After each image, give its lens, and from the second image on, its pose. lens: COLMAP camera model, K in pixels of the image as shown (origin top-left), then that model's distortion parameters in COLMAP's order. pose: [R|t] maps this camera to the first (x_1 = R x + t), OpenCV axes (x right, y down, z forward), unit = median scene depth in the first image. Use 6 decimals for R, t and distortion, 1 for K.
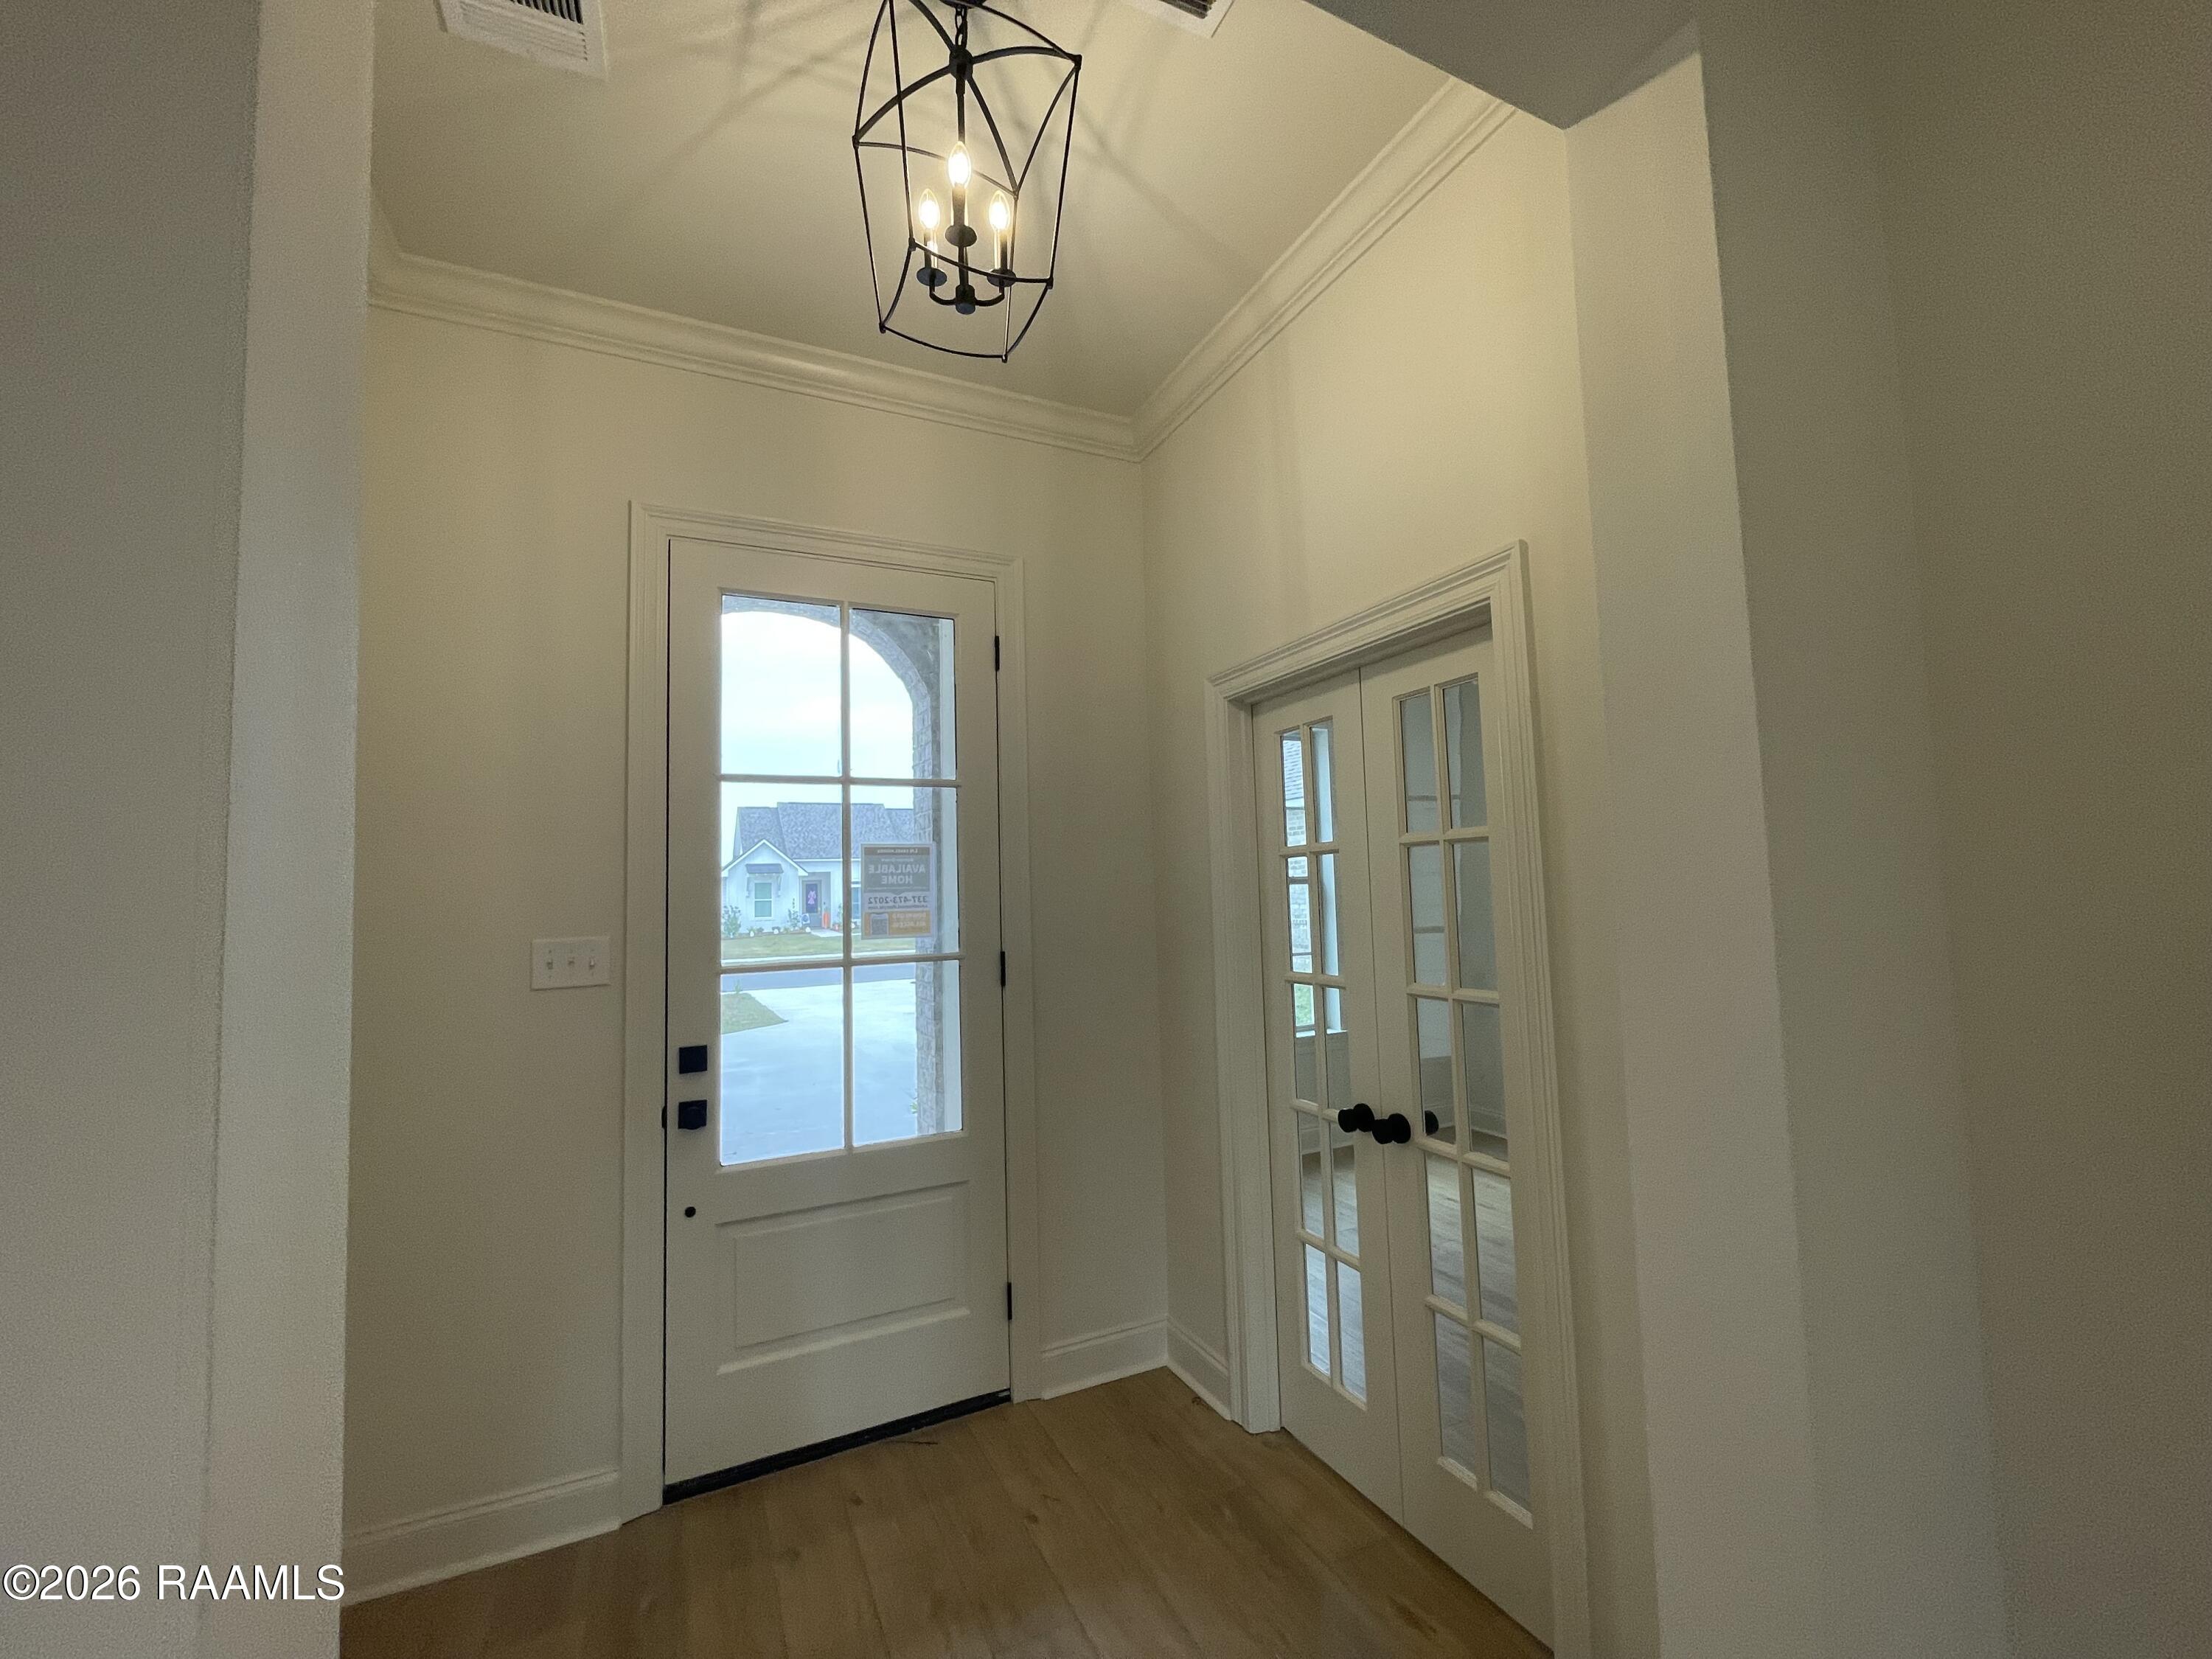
lens RADIAL K [[899.8, 0, 1108.8], [0, 899.8, 826.4], [0, 0, 1]] dist [-0.000179, 0.000189]
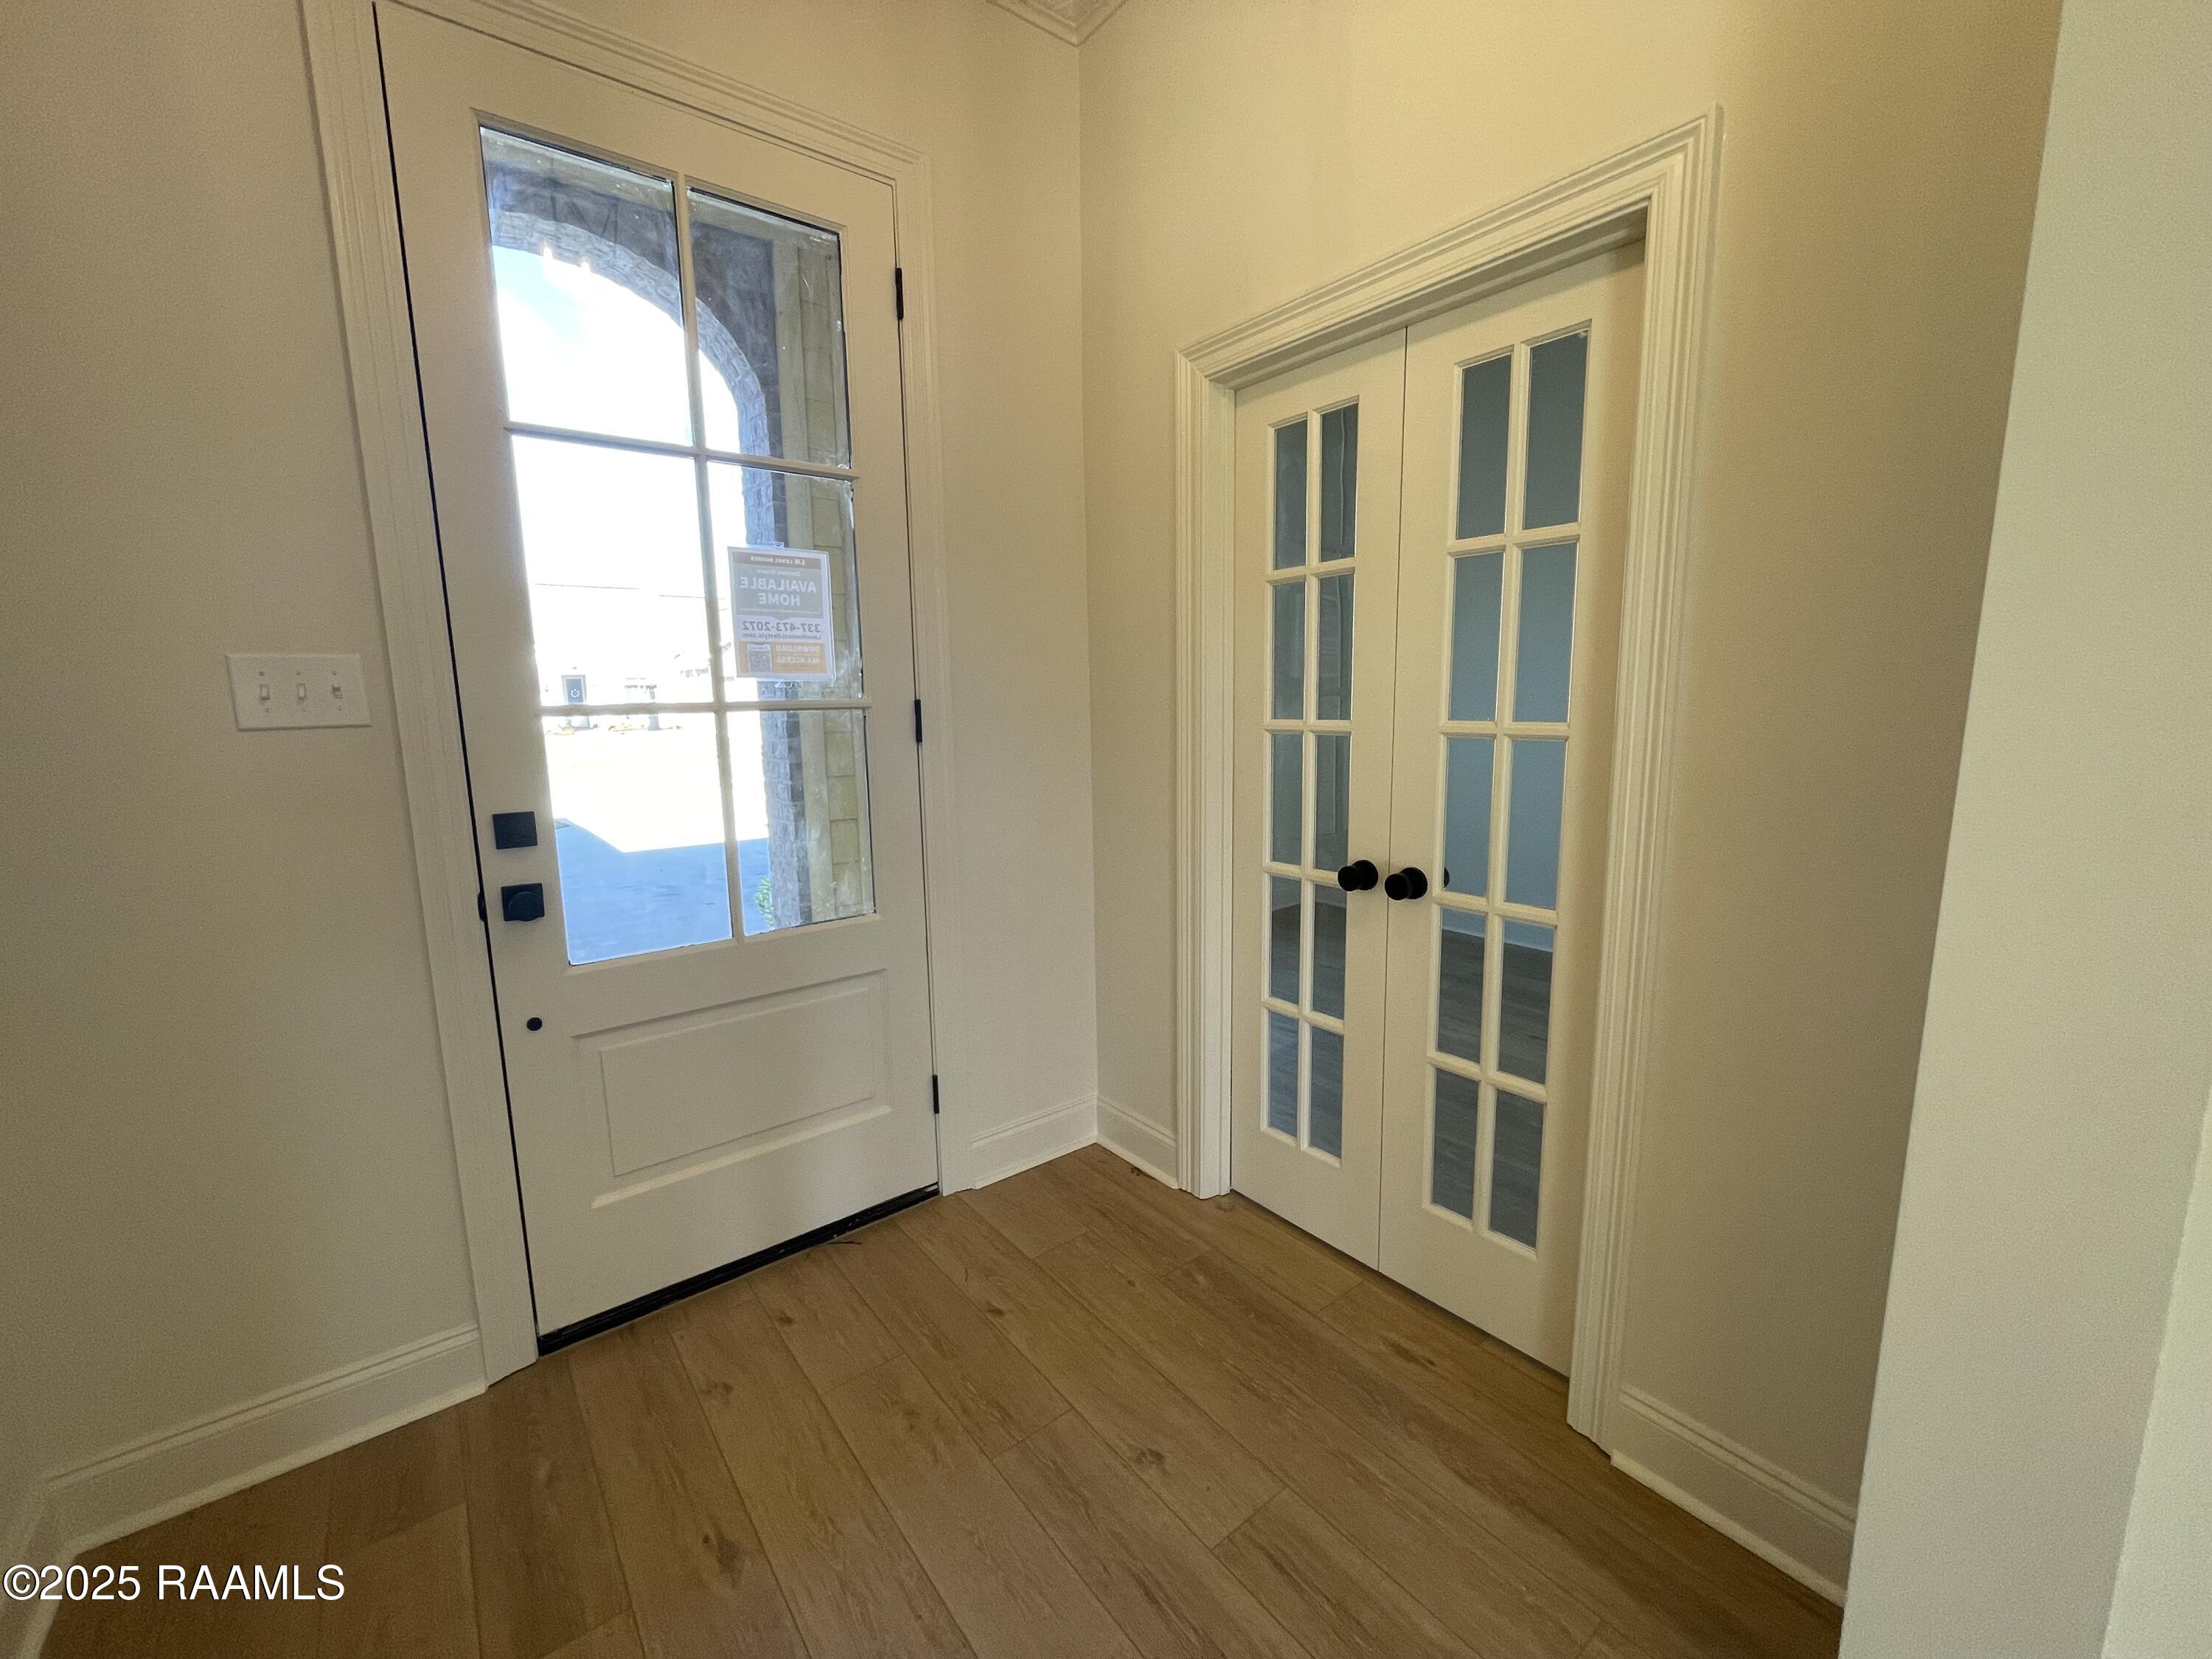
lens RADIAL K [[895.0, 0, 1106.0], [0, 895.0, 829.5], [0, 0, 1]] dist [-0.001988, -0.000461]
pose [[0.976035, -0.019854, 0.216708, -0.146742], [-0.027463, 0.976630, 0.213165, 0.087690], [-0.215875, -0.214008, 0.952680, 0.197725]]
